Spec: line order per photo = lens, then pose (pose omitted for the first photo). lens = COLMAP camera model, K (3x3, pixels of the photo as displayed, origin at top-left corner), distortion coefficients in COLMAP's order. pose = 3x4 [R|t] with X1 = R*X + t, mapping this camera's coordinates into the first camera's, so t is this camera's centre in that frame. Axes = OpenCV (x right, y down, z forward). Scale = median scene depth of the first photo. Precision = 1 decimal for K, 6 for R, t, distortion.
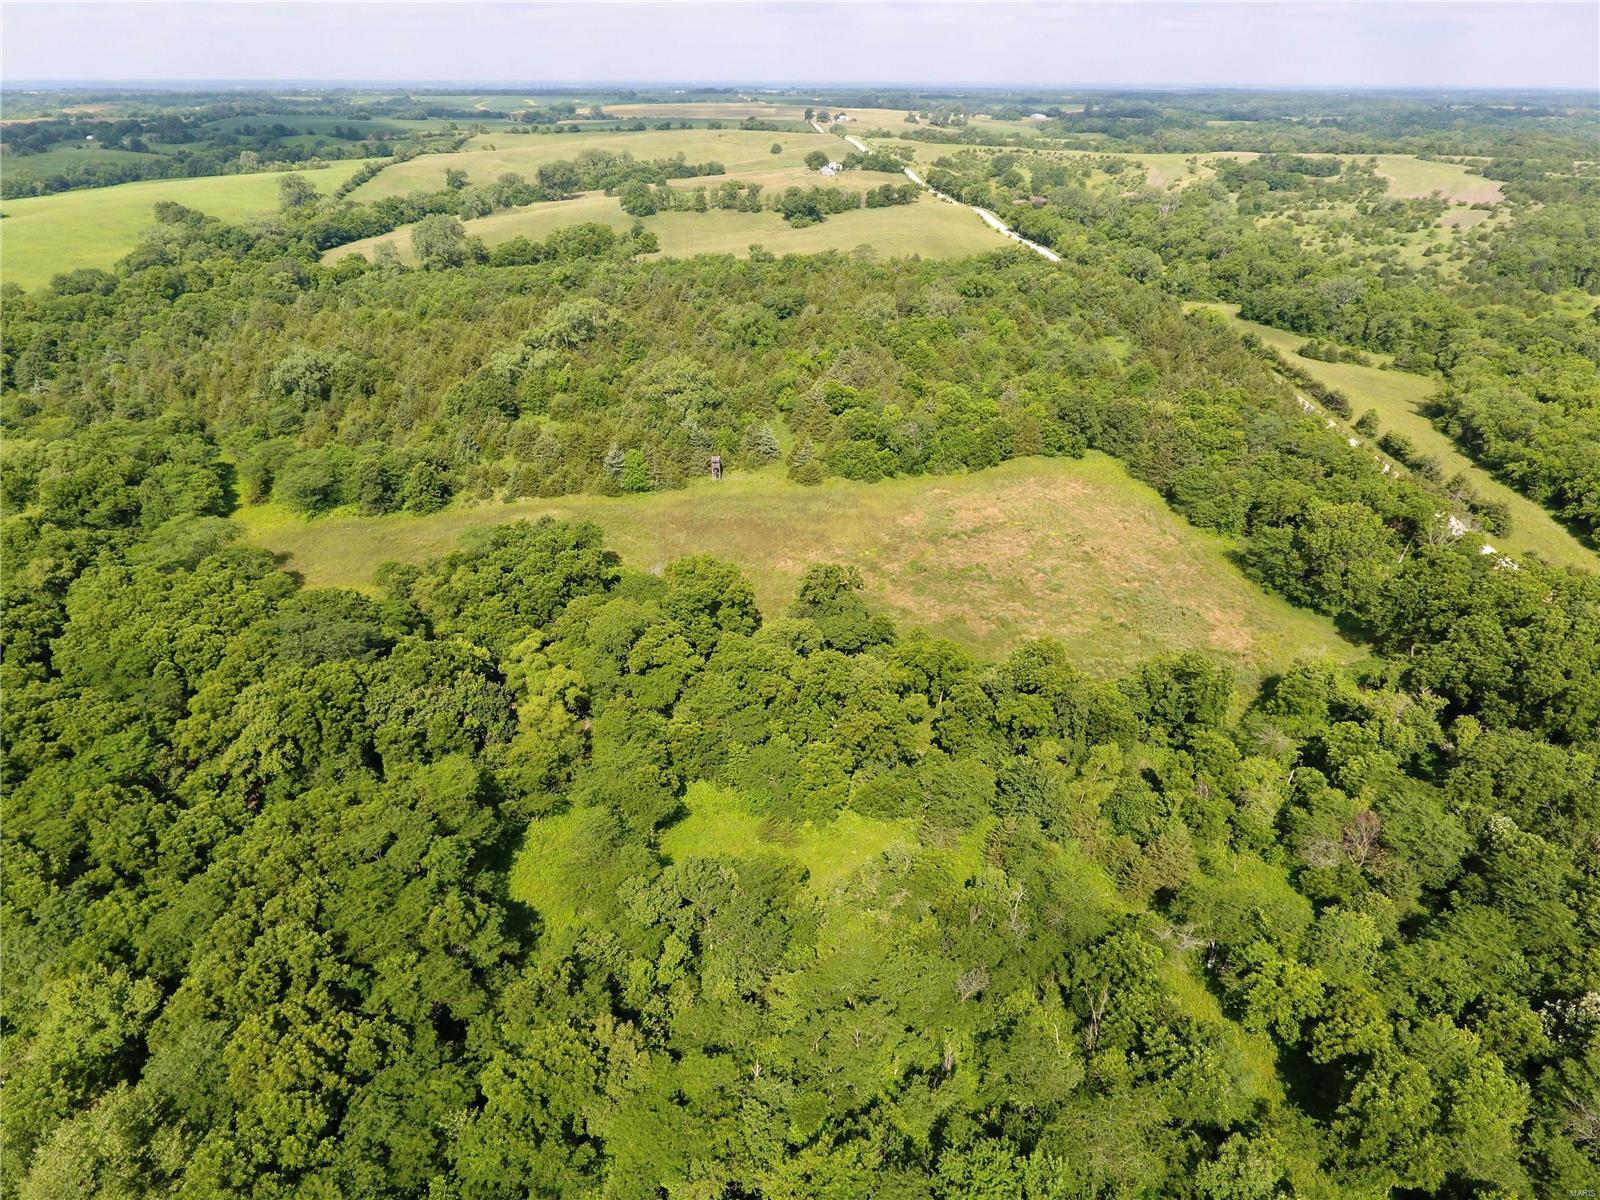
lens RADIAL K [[940.8, 0, 795.7], [0, 940.8, 600.6], [0, 0, 1]] dist [-0.003488, -0.001545]
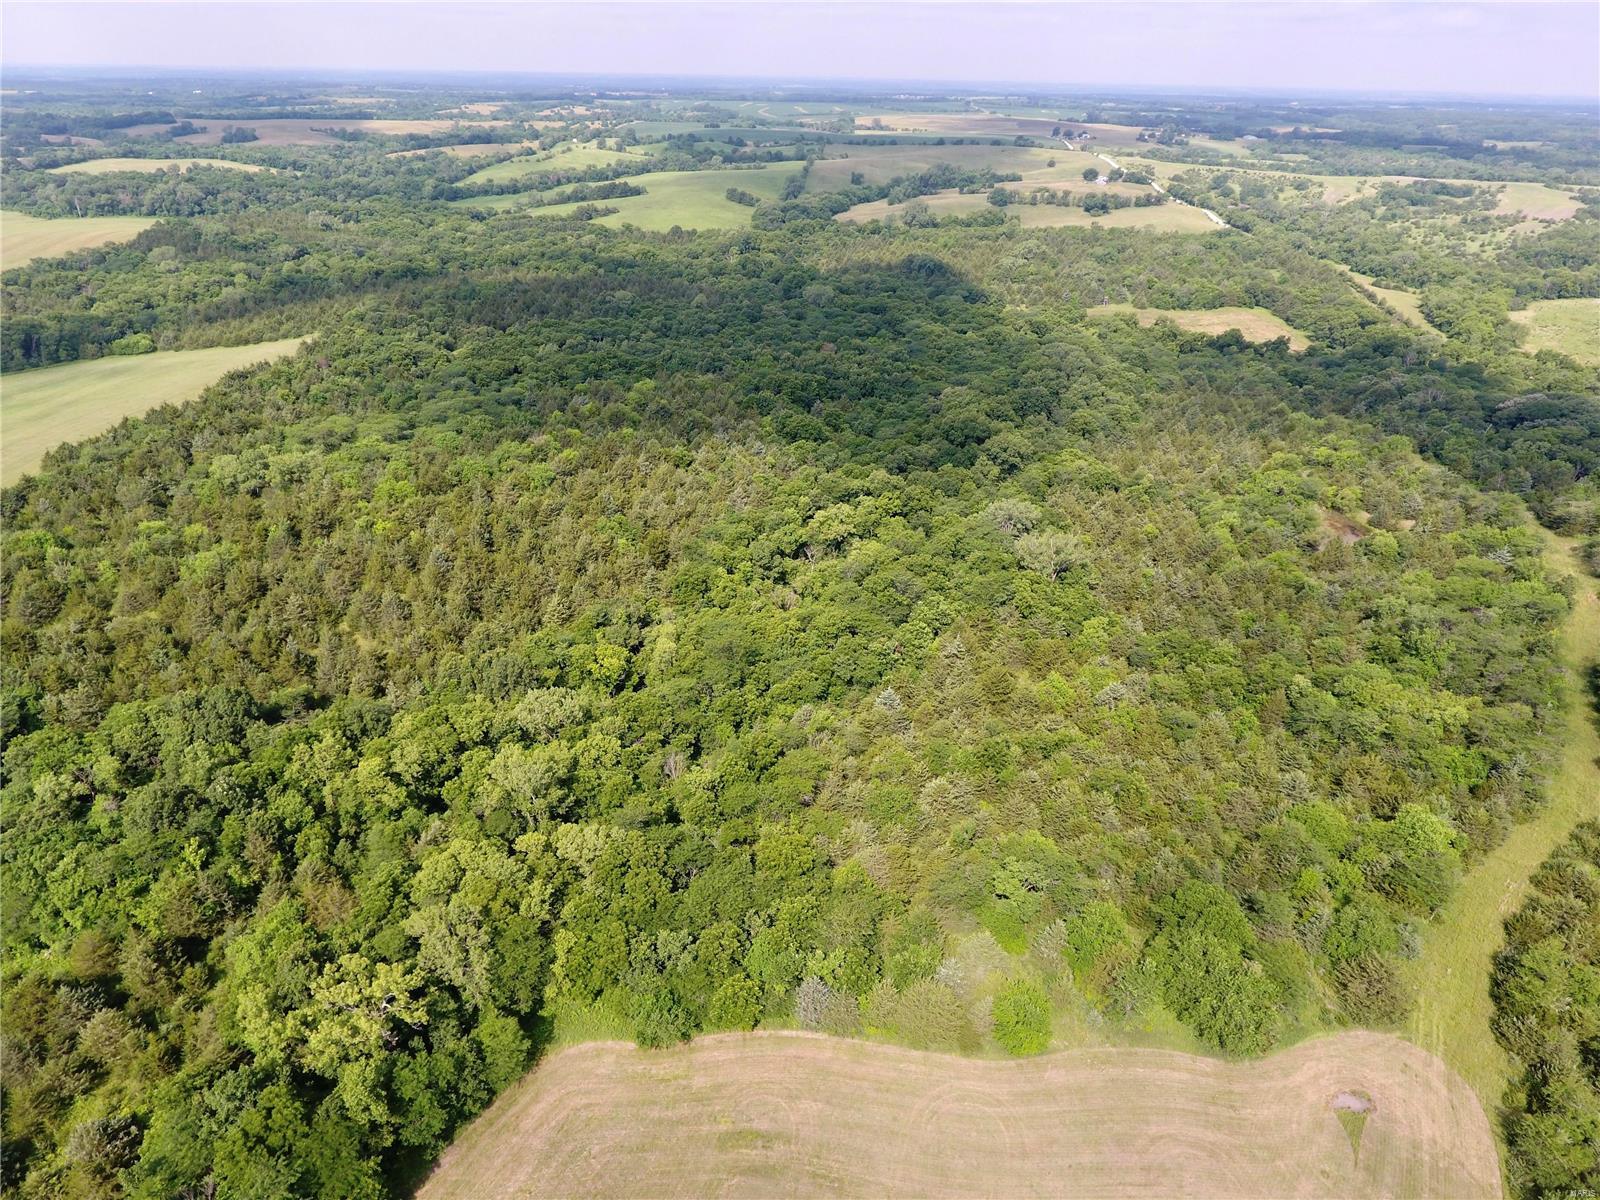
lens RADIAL K [[940.8, 0, 801.8], [0, 940.8, 598.1], [0, 0, 1]] dist [-0.003488, -0.001545]
pose [[0.984084, 0.098299, -0.148038, -0.149344], [-0.098193, 0.995135, 0.008046, 0.247533], [0.148109, 0.006619, 0.988949, -0.569407]]
